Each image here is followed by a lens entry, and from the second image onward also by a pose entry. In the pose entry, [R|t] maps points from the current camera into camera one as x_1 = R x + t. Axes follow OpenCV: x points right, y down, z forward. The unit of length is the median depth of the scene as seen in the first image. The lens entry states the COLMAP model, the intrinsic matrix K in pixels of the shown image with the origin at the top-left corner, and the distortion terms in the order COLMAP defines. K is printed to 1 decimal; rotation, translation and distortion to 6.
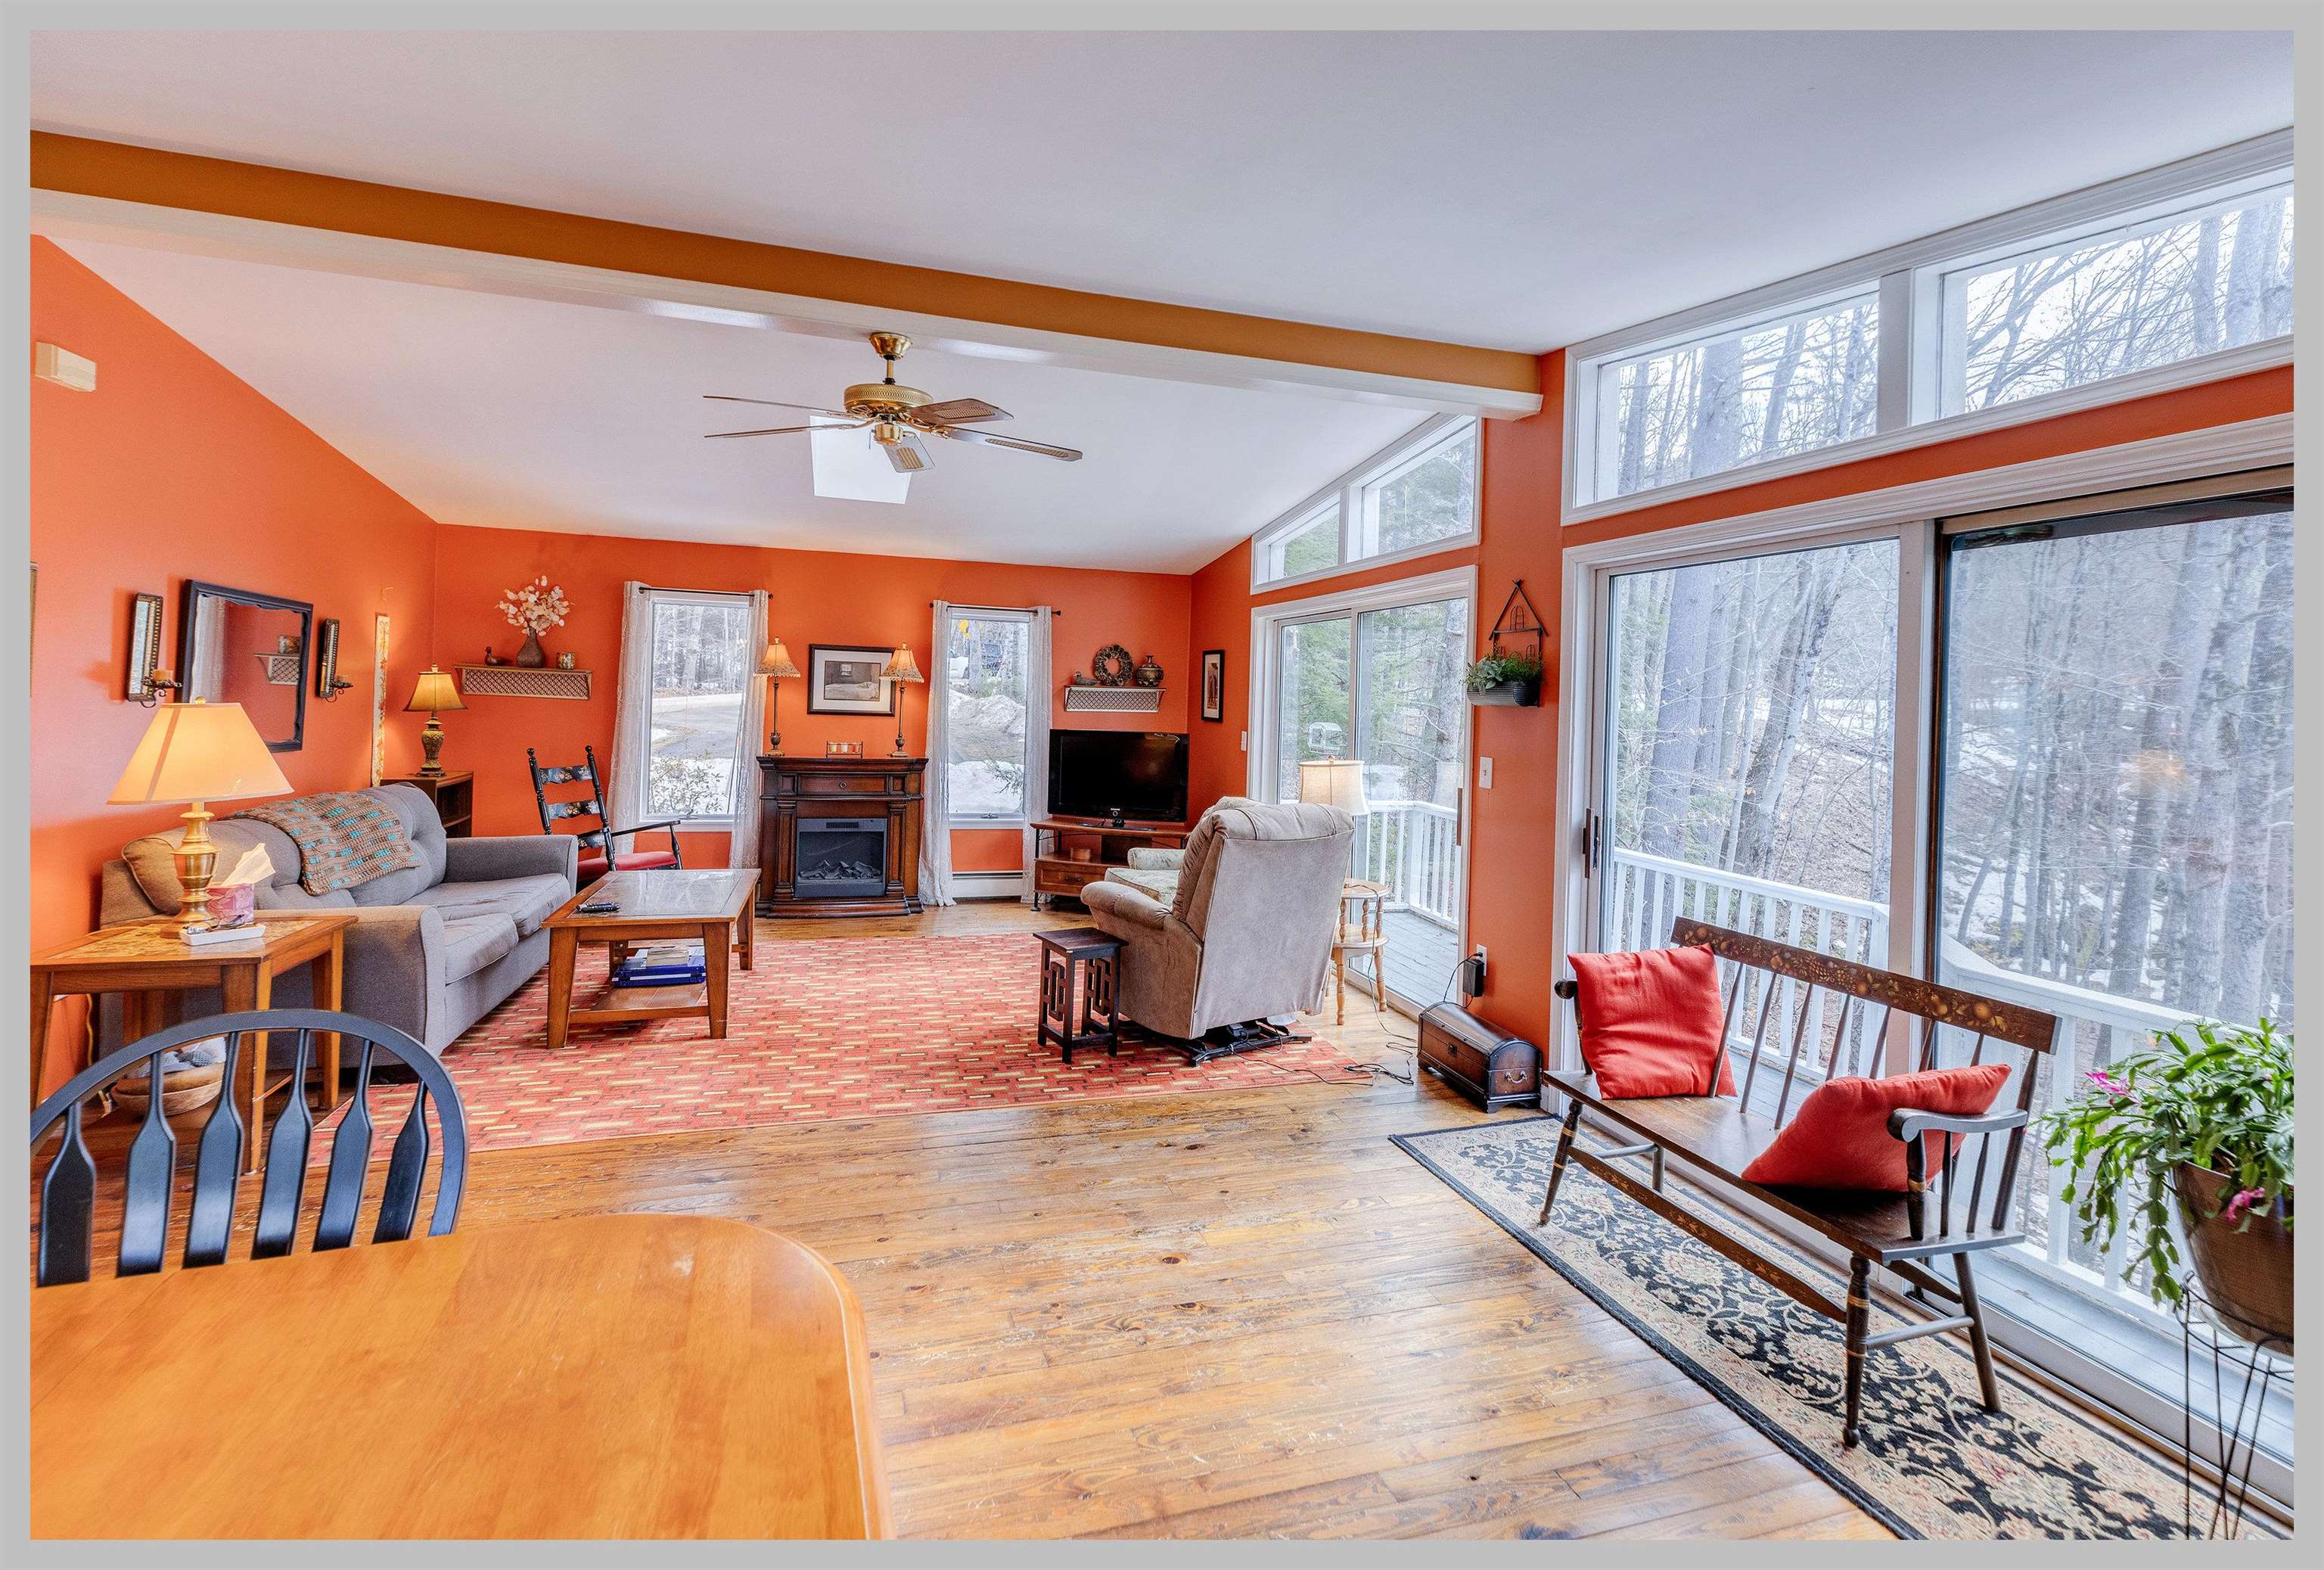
lens RADIAL K [[1056.1, 0, 1173.5], [0, 1056.1, 696.3], [0, 0, 1]] dist [0.000051, -0.000228]
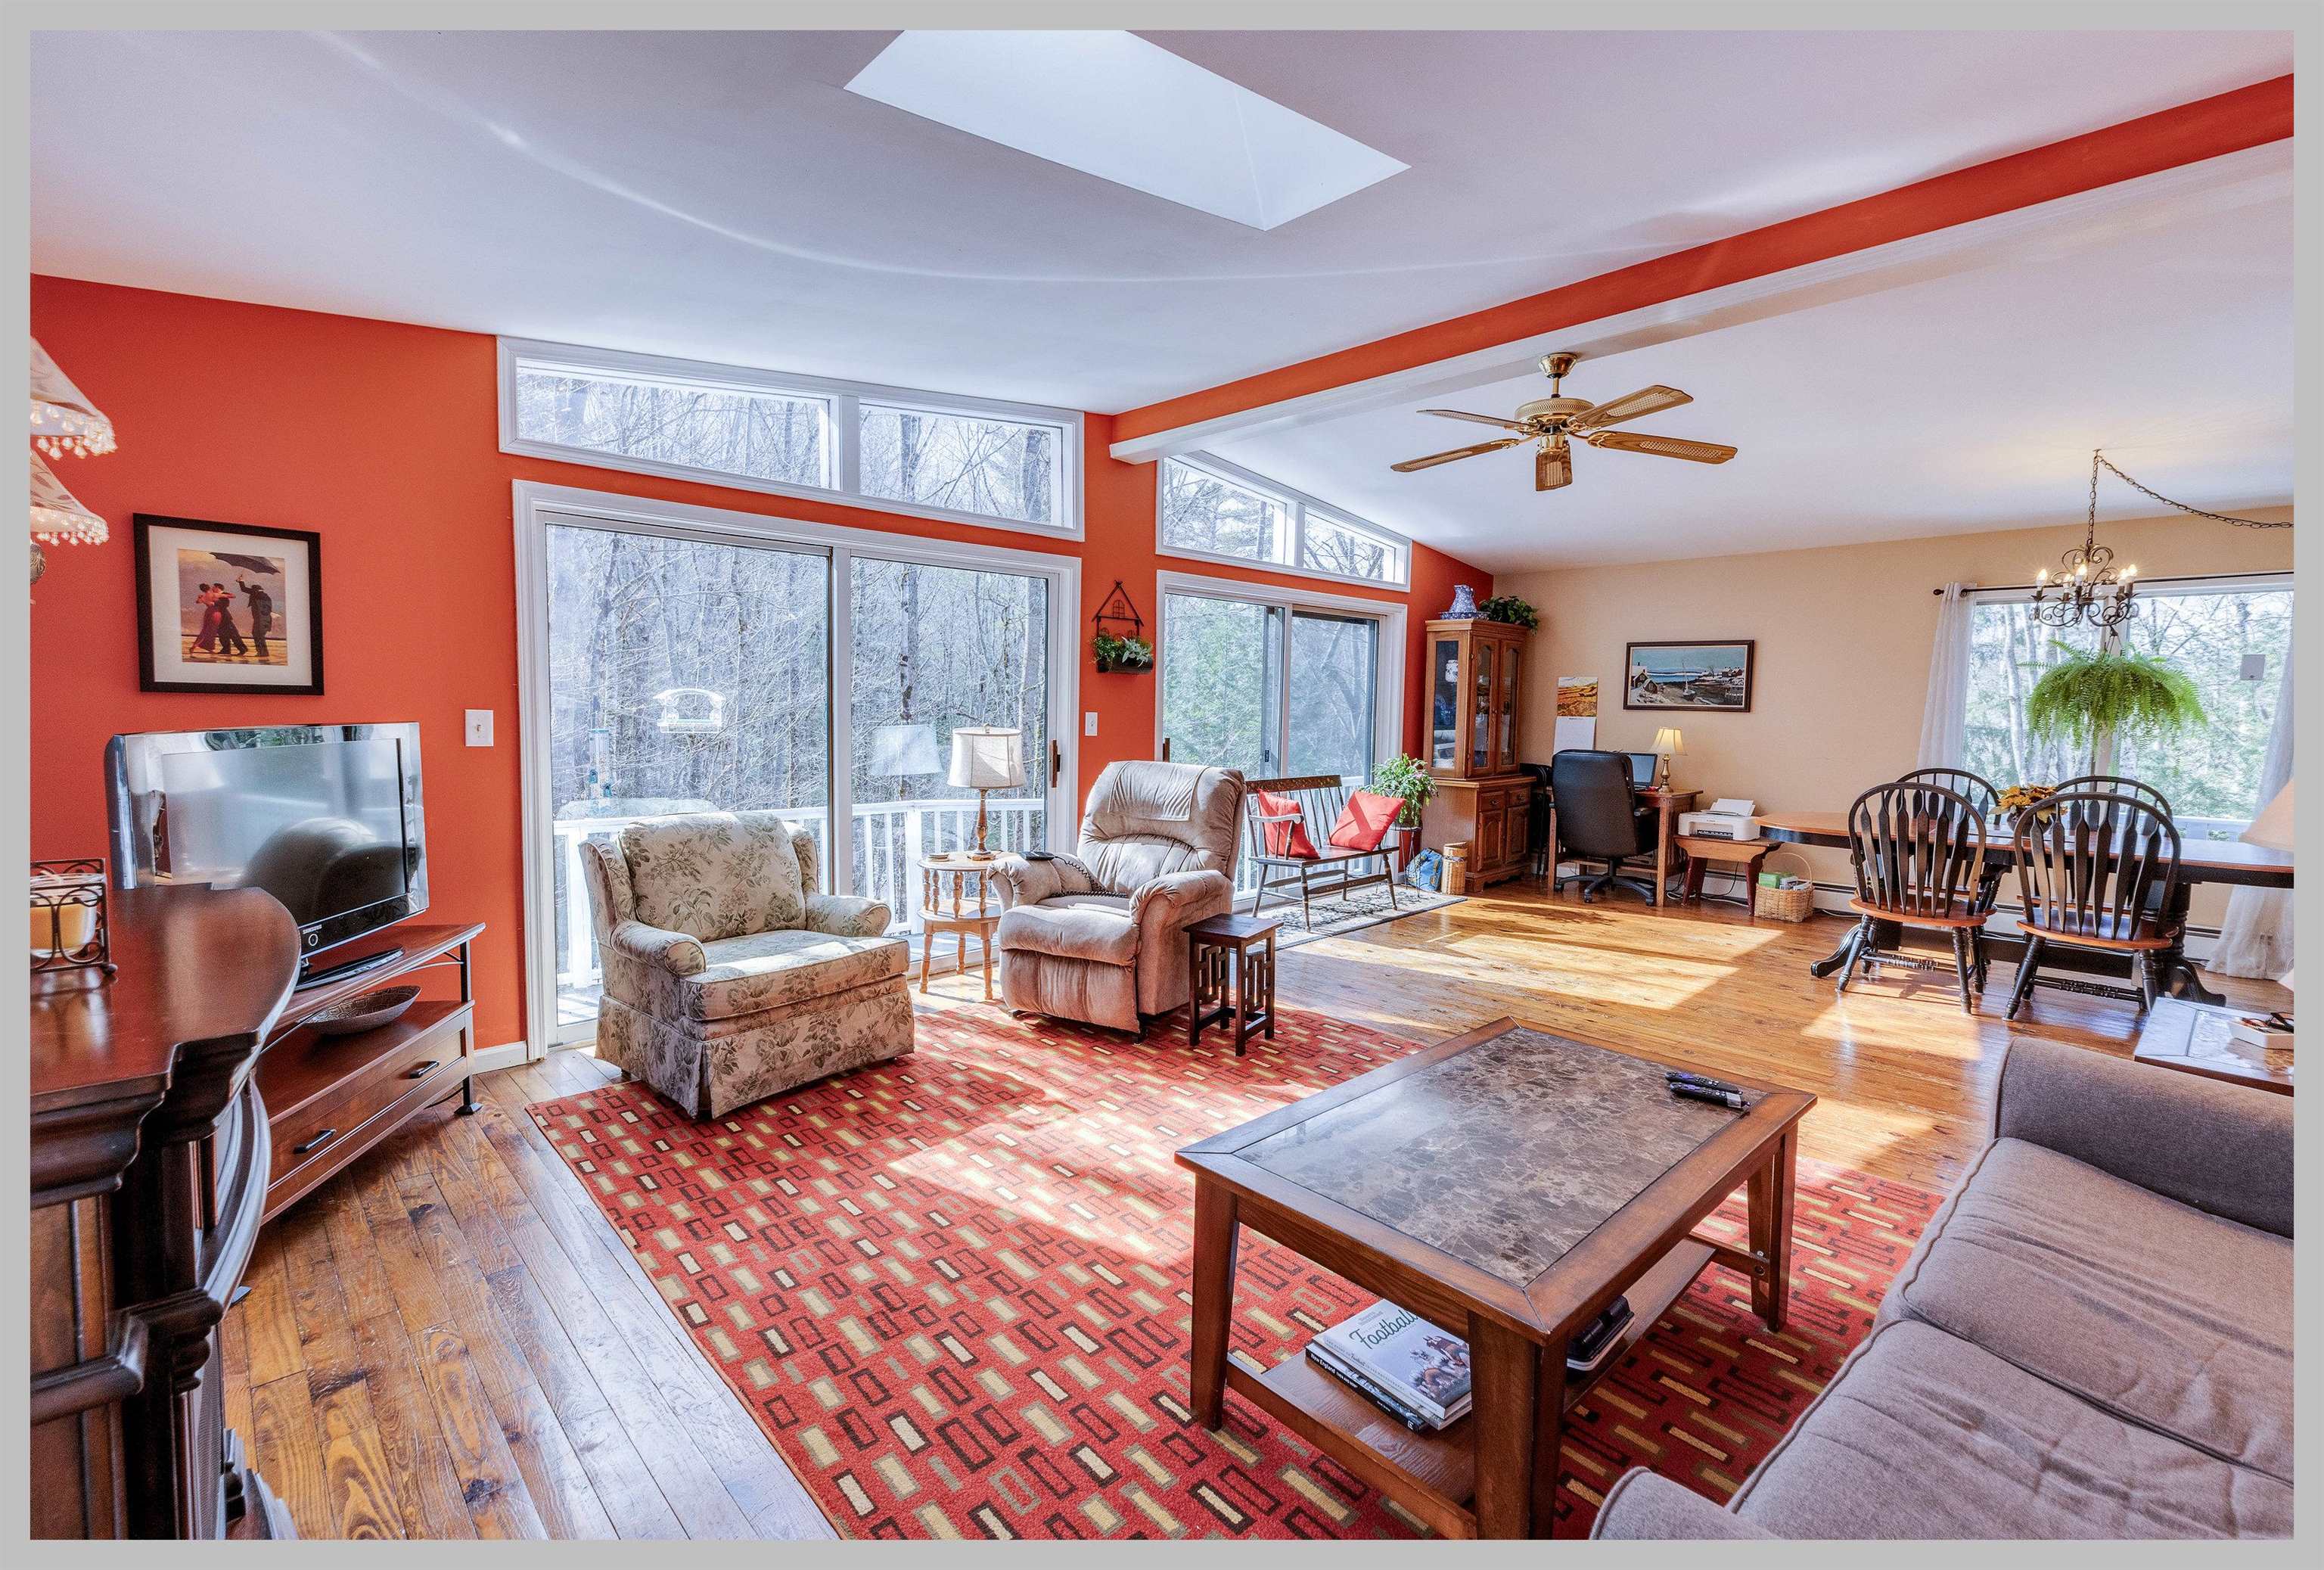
lens RADIAL K [[1013.8, 0, 1168.9], [0, 1013.8, 764.8], [0, 0, 1]] dist [0.002986, -0.000491]
pose [[-0.444198, -0.094578, 0.890923, -0.853243], [-0.030826, 0.995437, 0.090304, 0.007124], [-0.895398, 0.012649, -0.445087, 1.453513]]
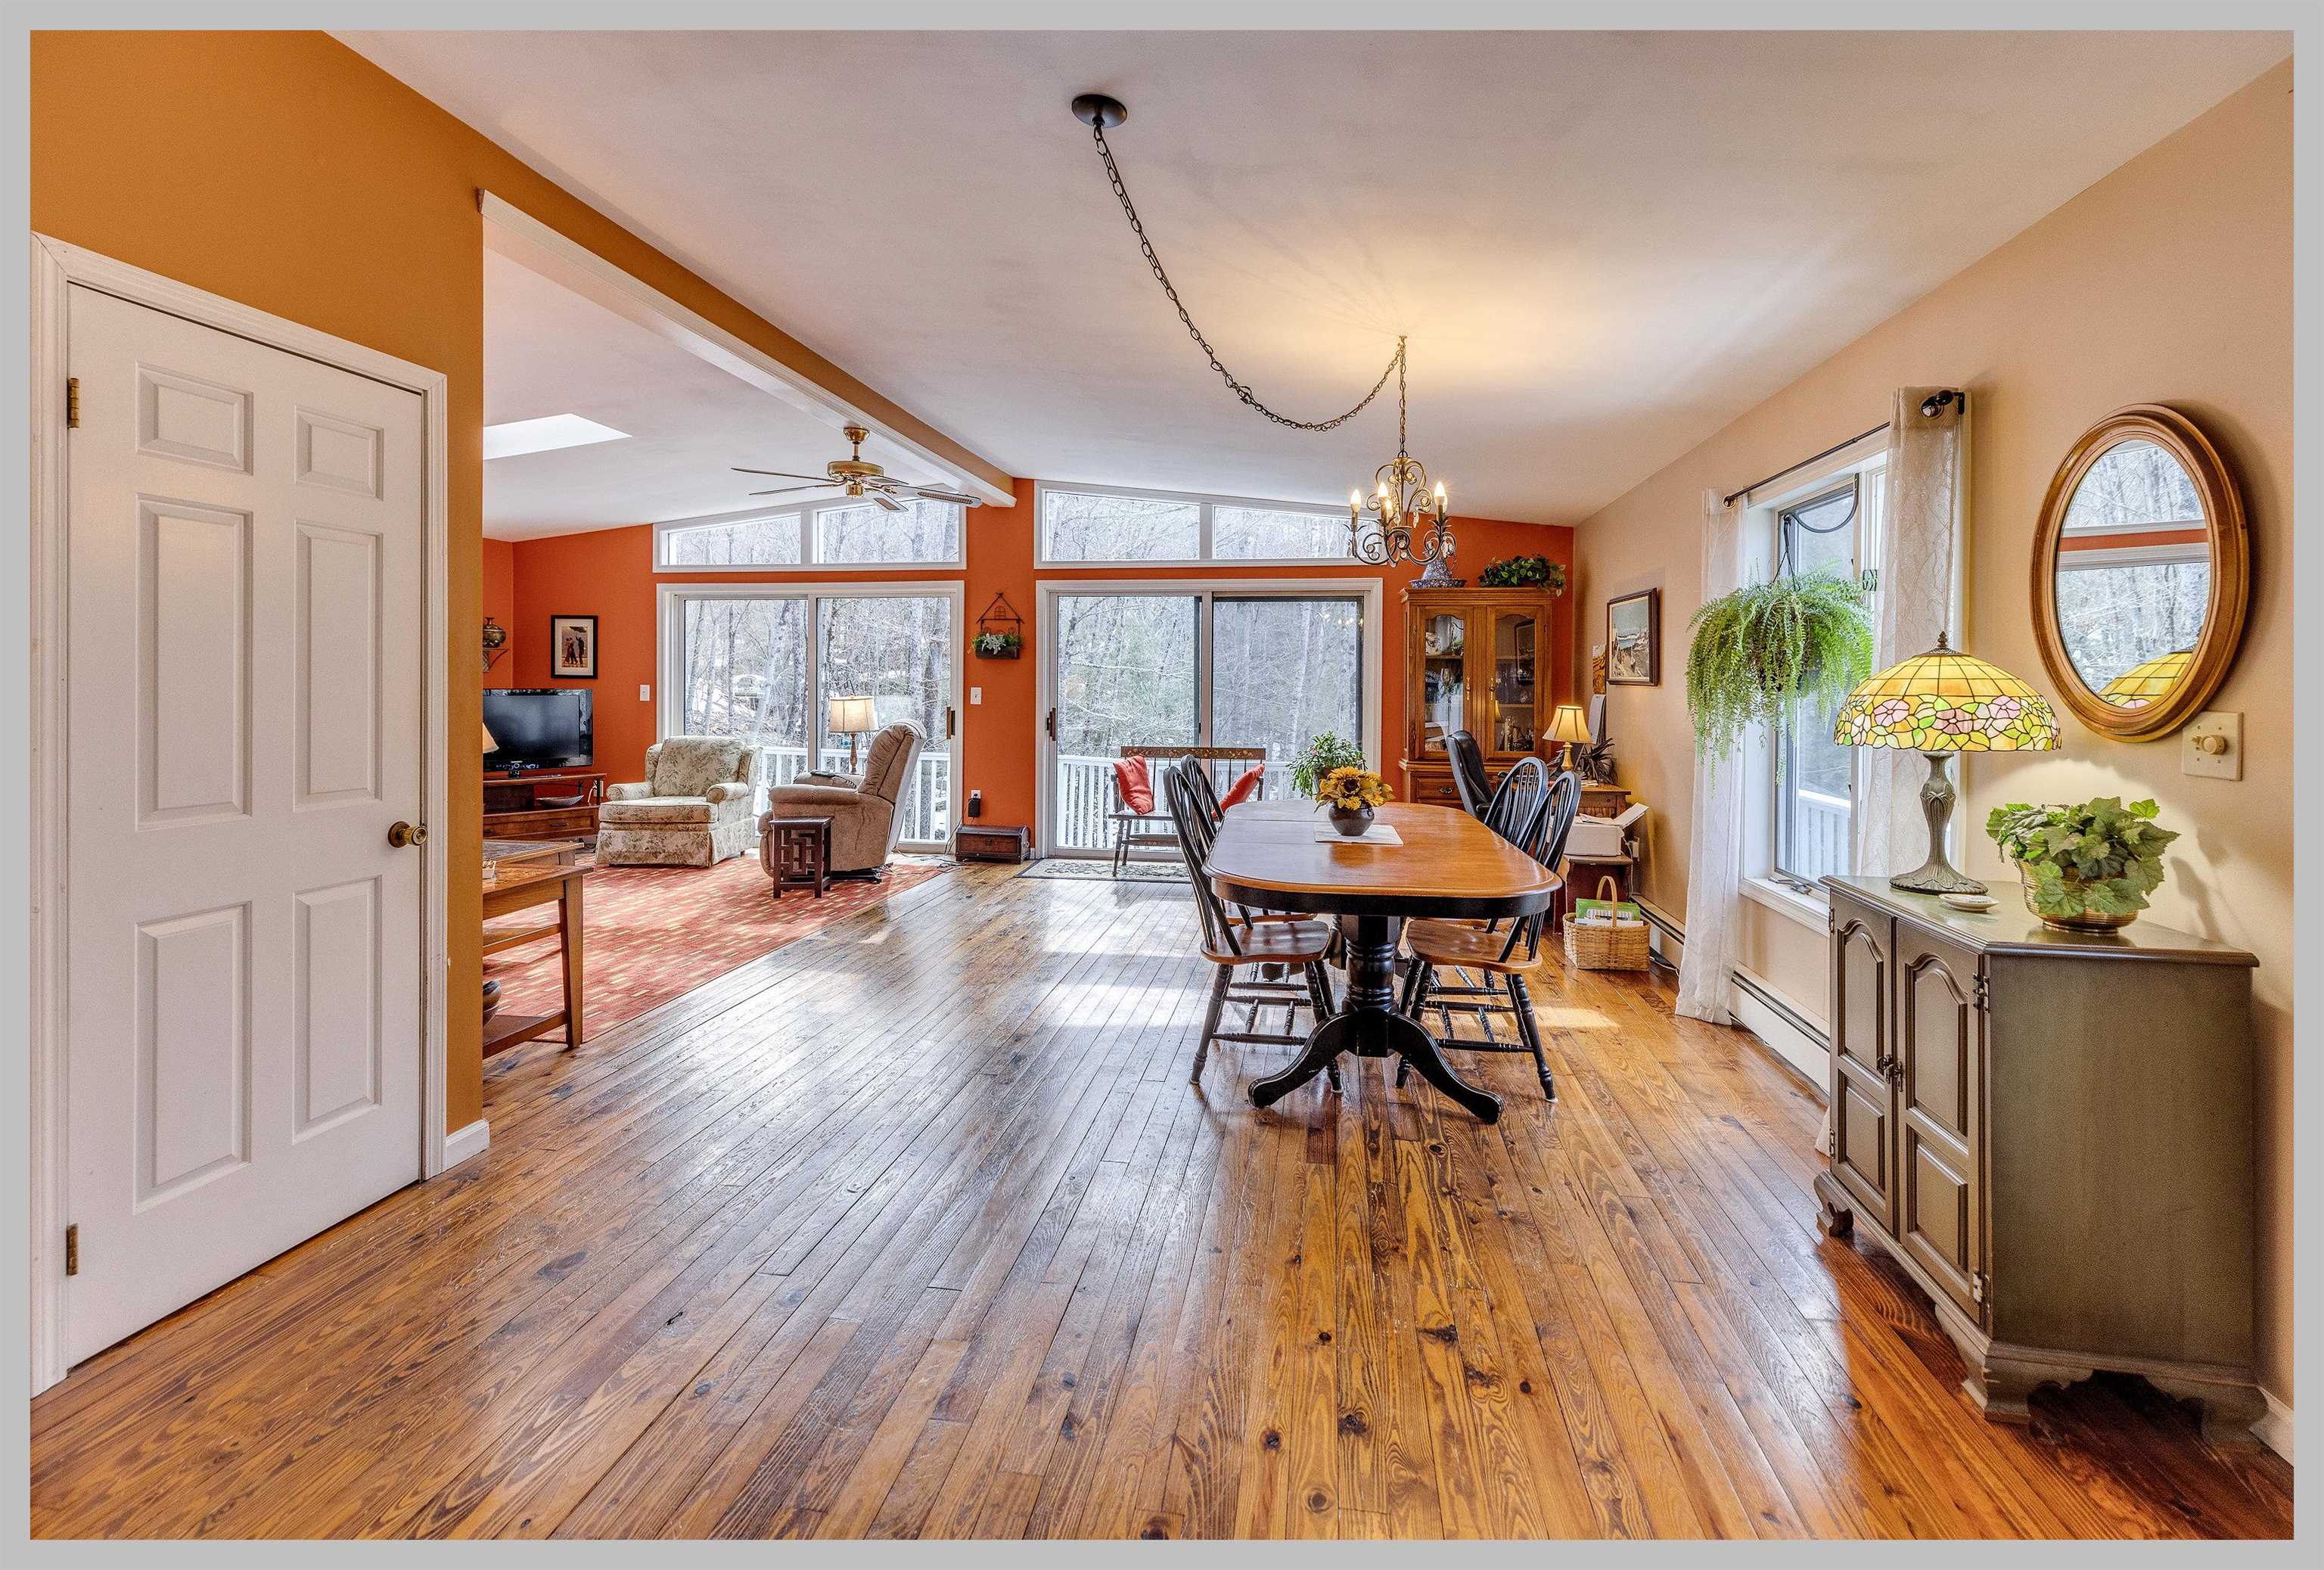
lens RADIAL K [[1048.6, 0, 1168.4], [0, 1048.6, 682.3], [0, 0, 1]] dist [0.001825, 0.000050]
pose [[0.448302, -0.027848, 0.893448, -1.162771], [0.005195, 0.999579, 0.028549, -0.000949], [-0.893867, -0.008157, 0.448258, -0.110379]]
